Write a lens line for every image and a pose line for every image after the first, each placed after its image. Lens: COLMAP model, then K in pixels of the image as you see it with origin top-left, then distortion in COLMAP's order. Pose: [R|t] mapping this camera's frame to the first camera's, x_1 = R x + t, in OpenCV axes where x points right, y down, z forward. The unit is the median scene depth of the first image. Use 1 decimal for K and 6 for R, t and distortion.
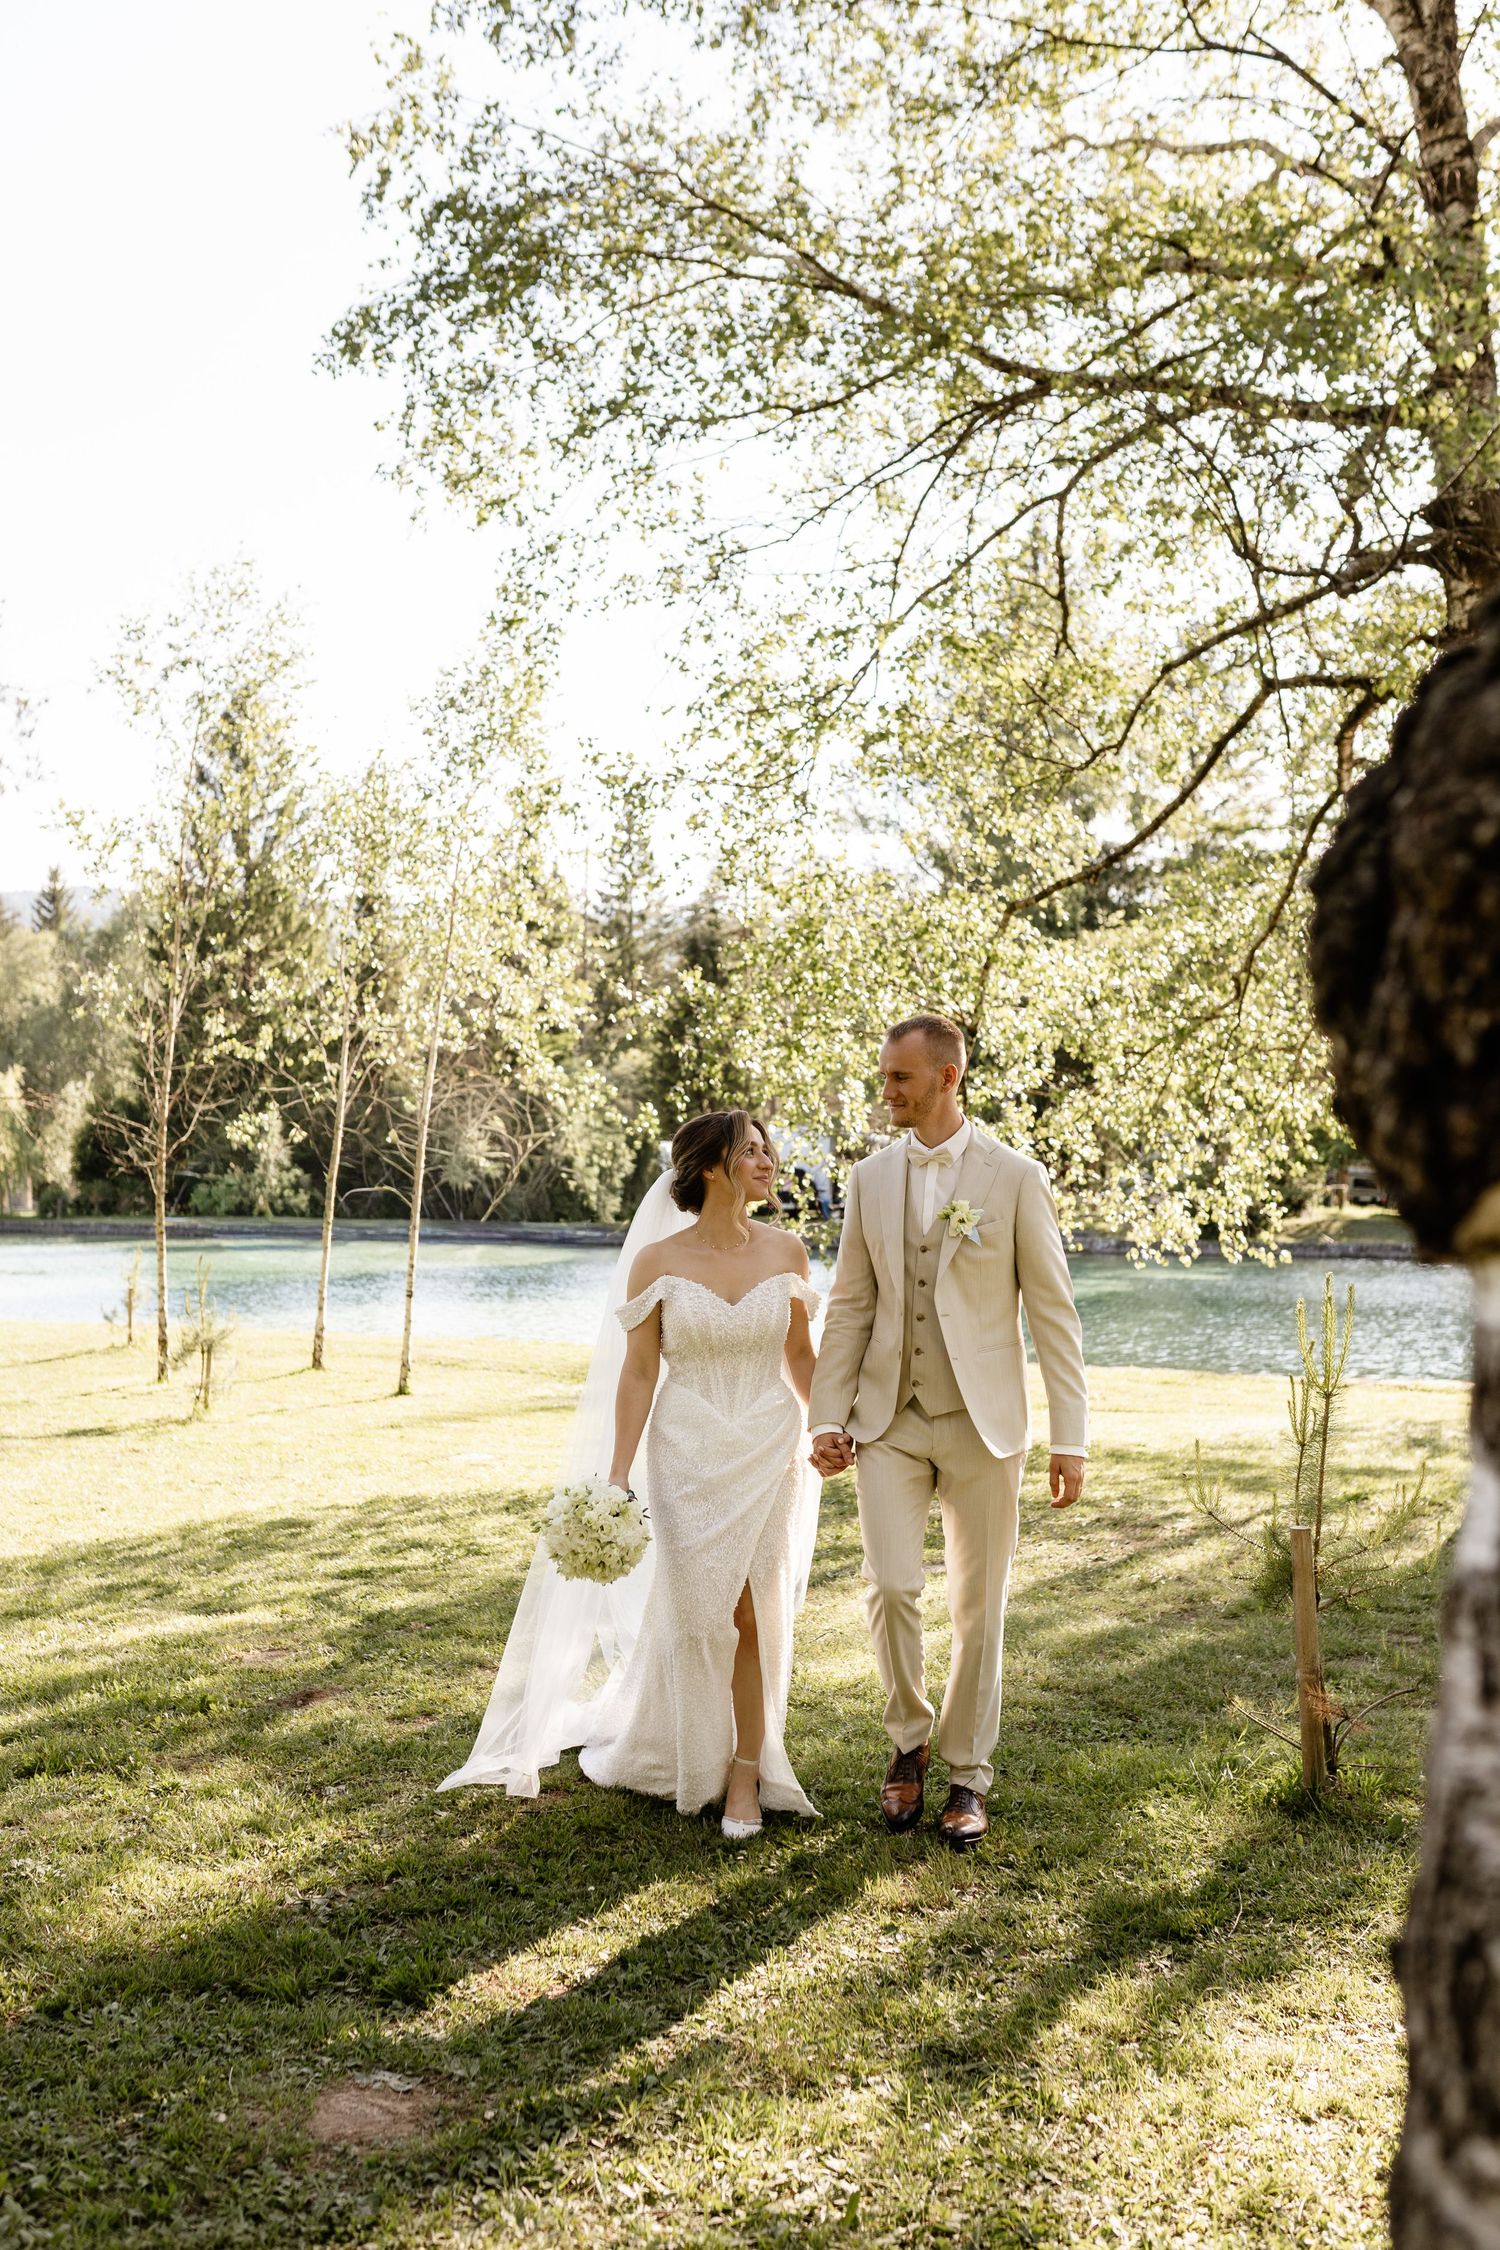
lens RADIAL K [[2147.2, 0, 750.0], [0, 2147.2, 1125.0], [0, 0, 1]] dist [-0.011539, -0.009755]
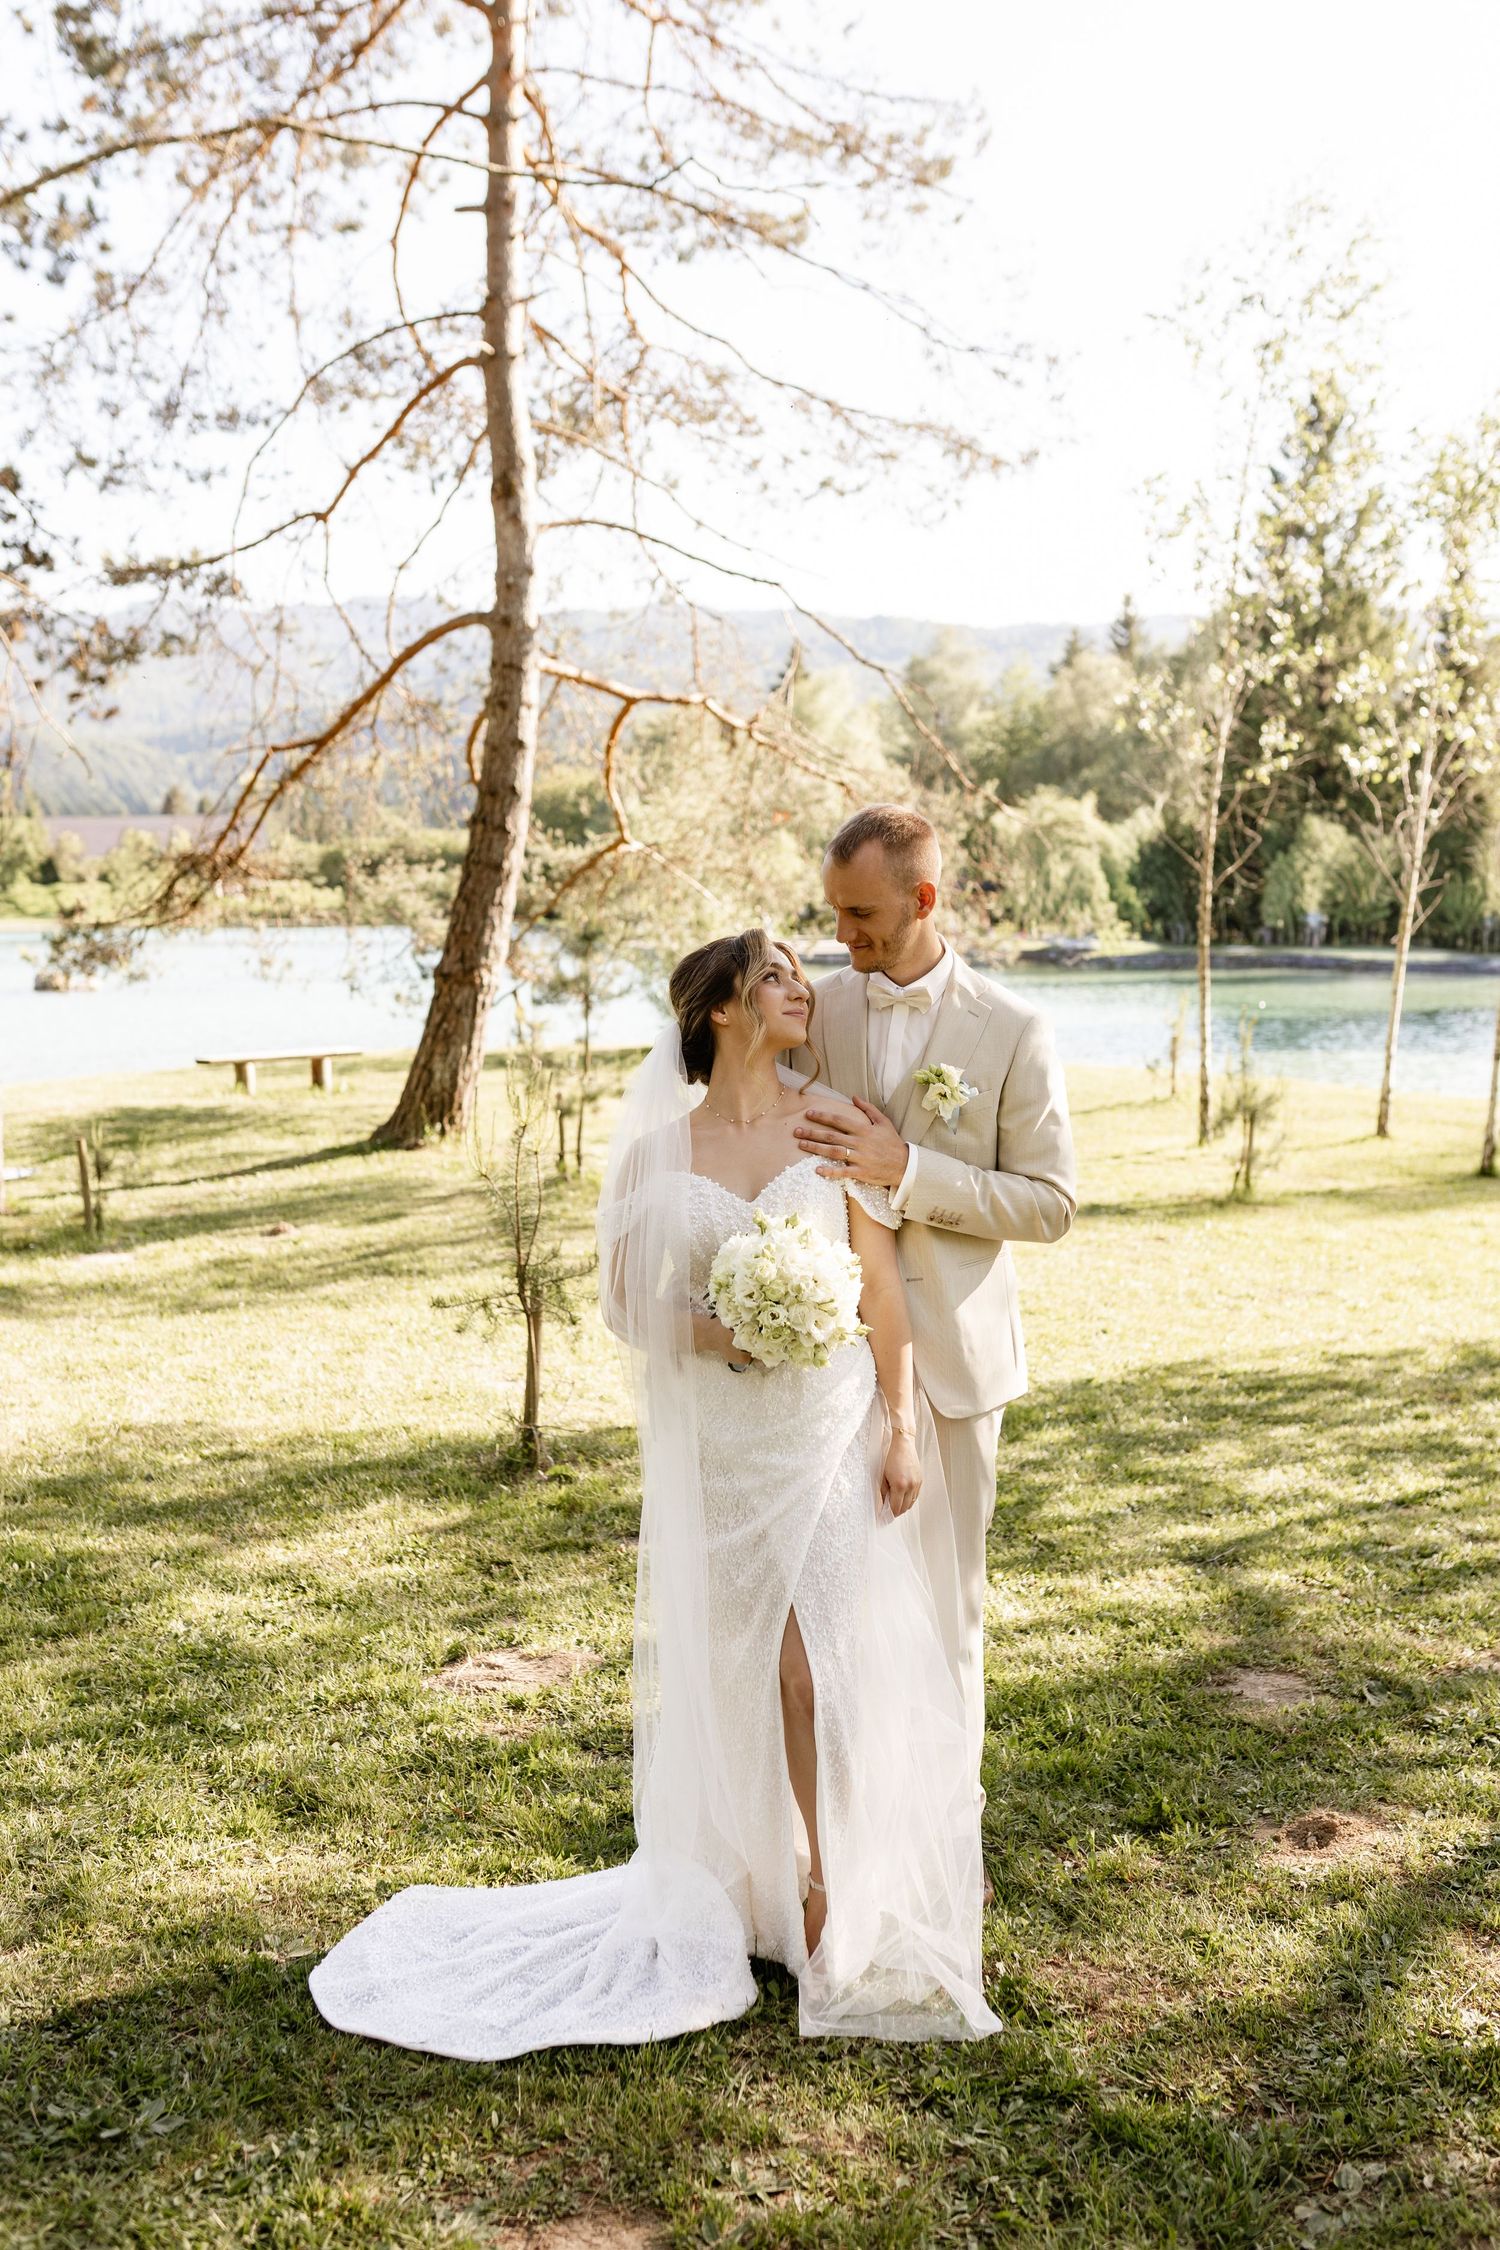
lens RADIAL K [[2125.7, 0, 750.0], [0, 2125.7, 1125.0], [0, 0, 1]] dist [0.006140, 0.001127]
pose [[0.881777, 0.046550, -0.469364, -0.026922], [0.014344, 0.992011, 0.125333, -0.001640], [0.471449, -0.117248, 0.874065, 0.145211]]
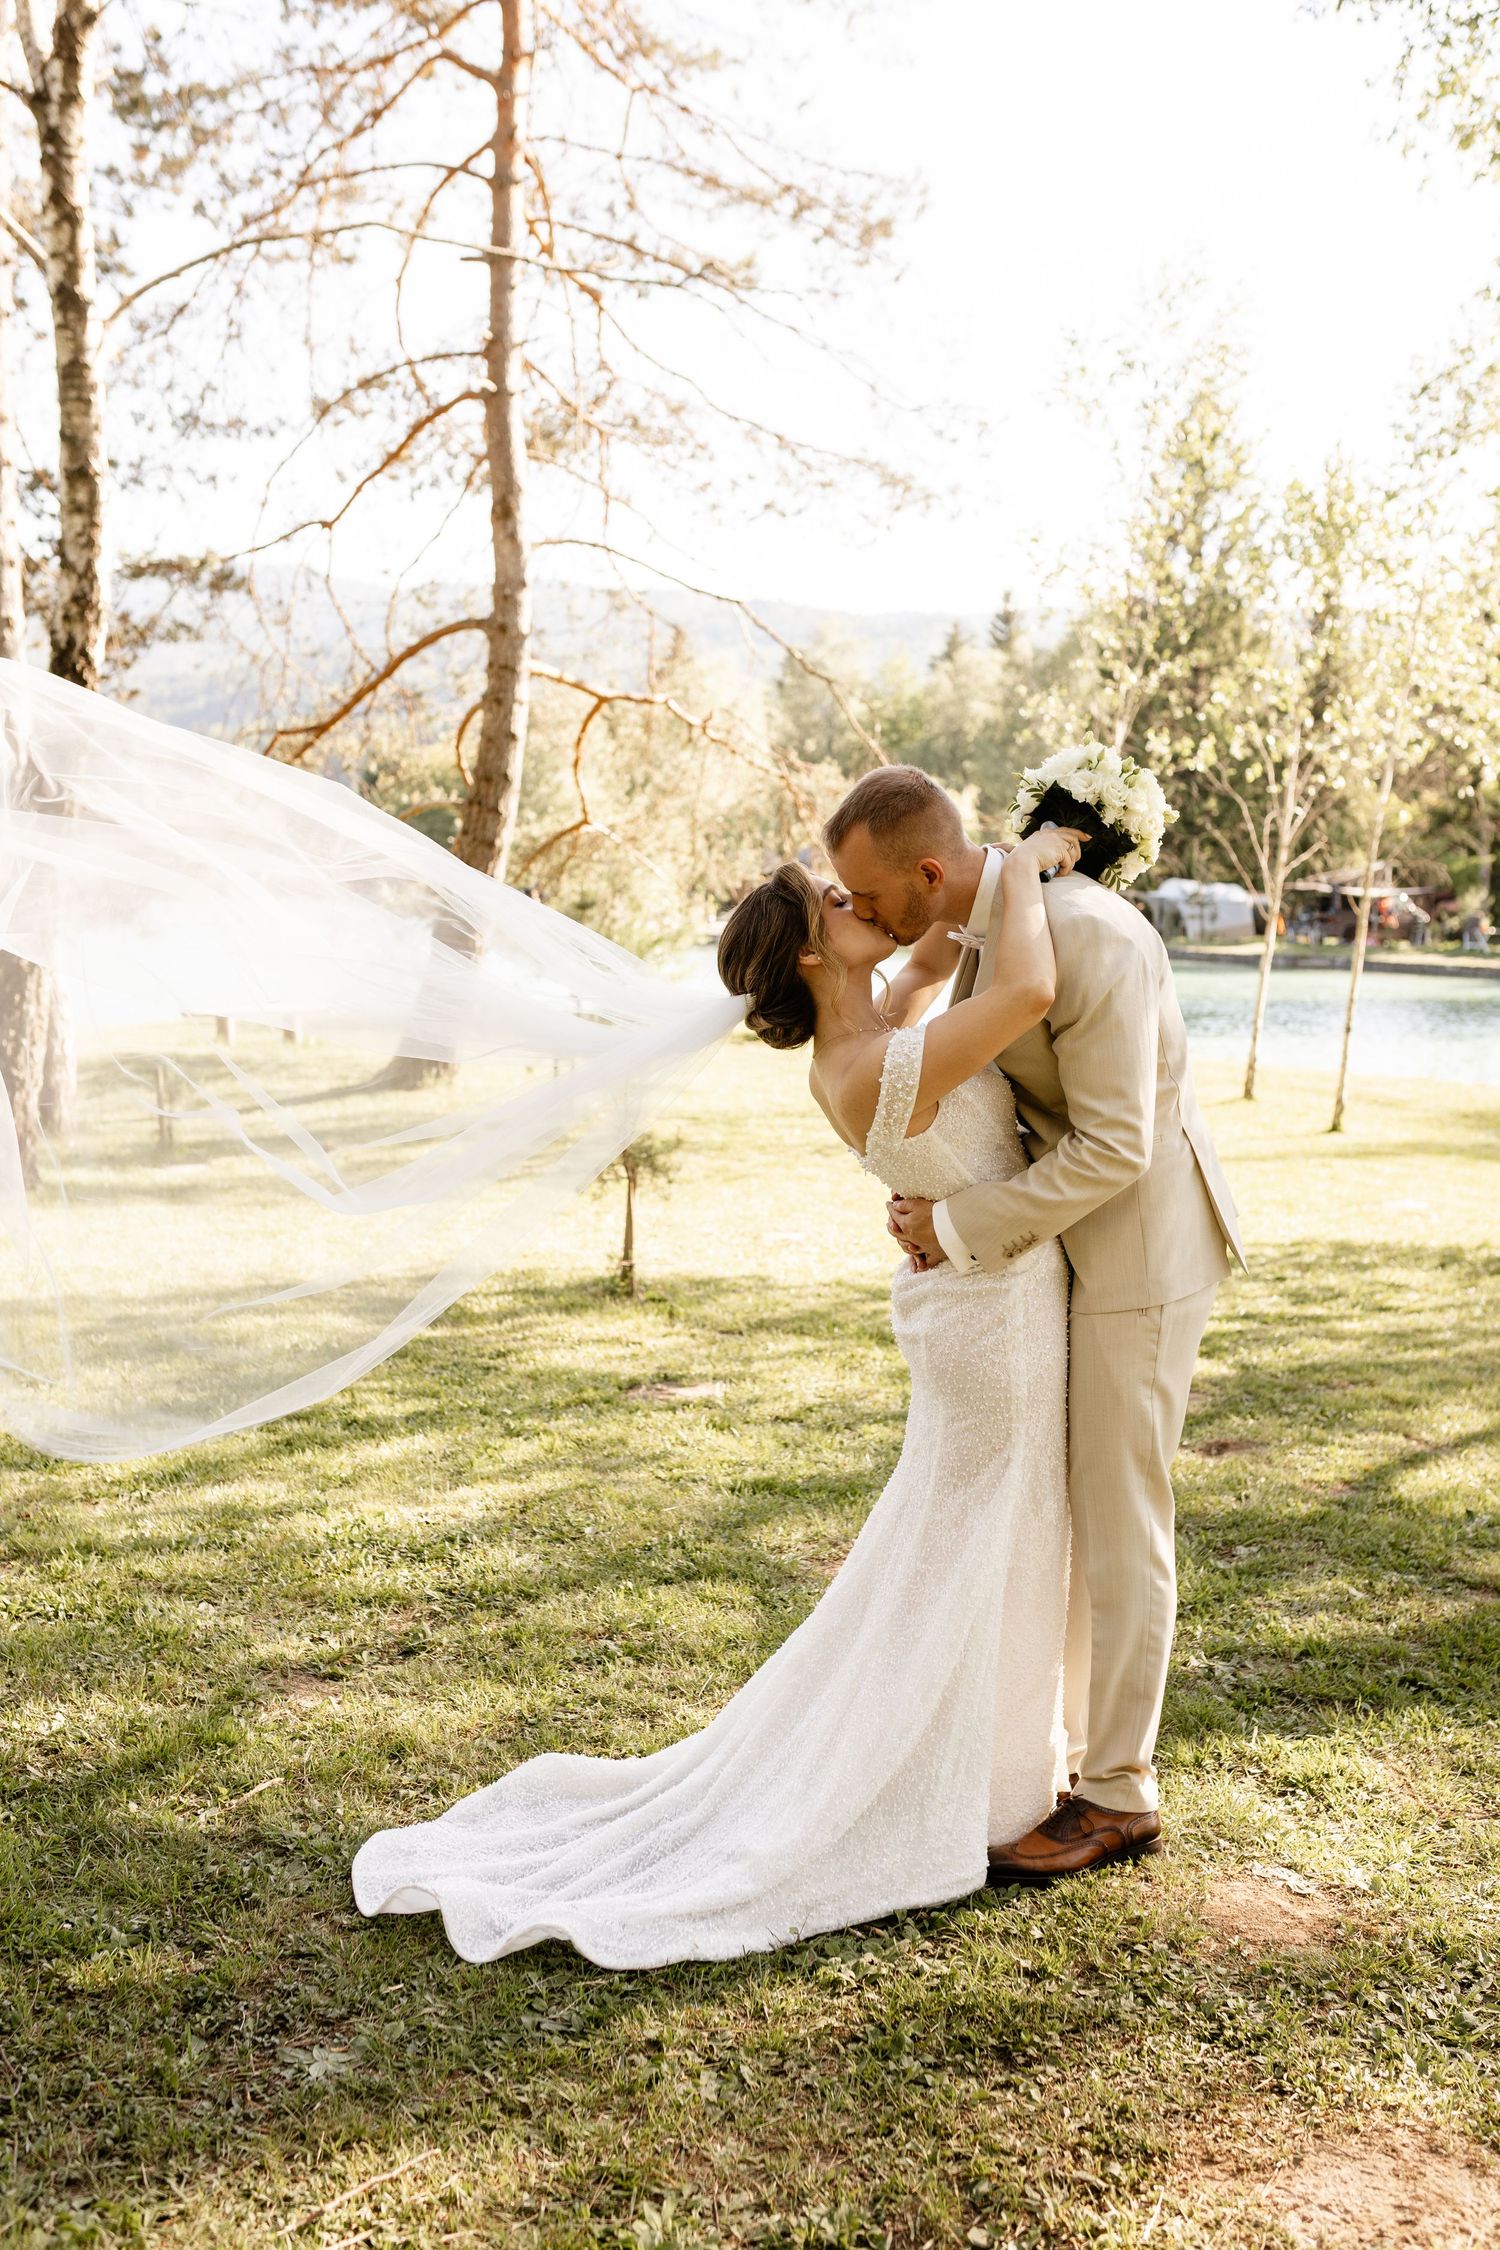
lens RADIAL K [[2142.7, 0, 742.3], [0, 2142.7, 1145.3], [0, 0, 1]] dist [0.010411, -0.004143]
pose [[0.907302, 0.070993, -0.414444, -0.002696], [-0.012768, 0.989841, 0.141606, -0.002687], [0.420286, -0.123187, 0.898991, 0.012768]]
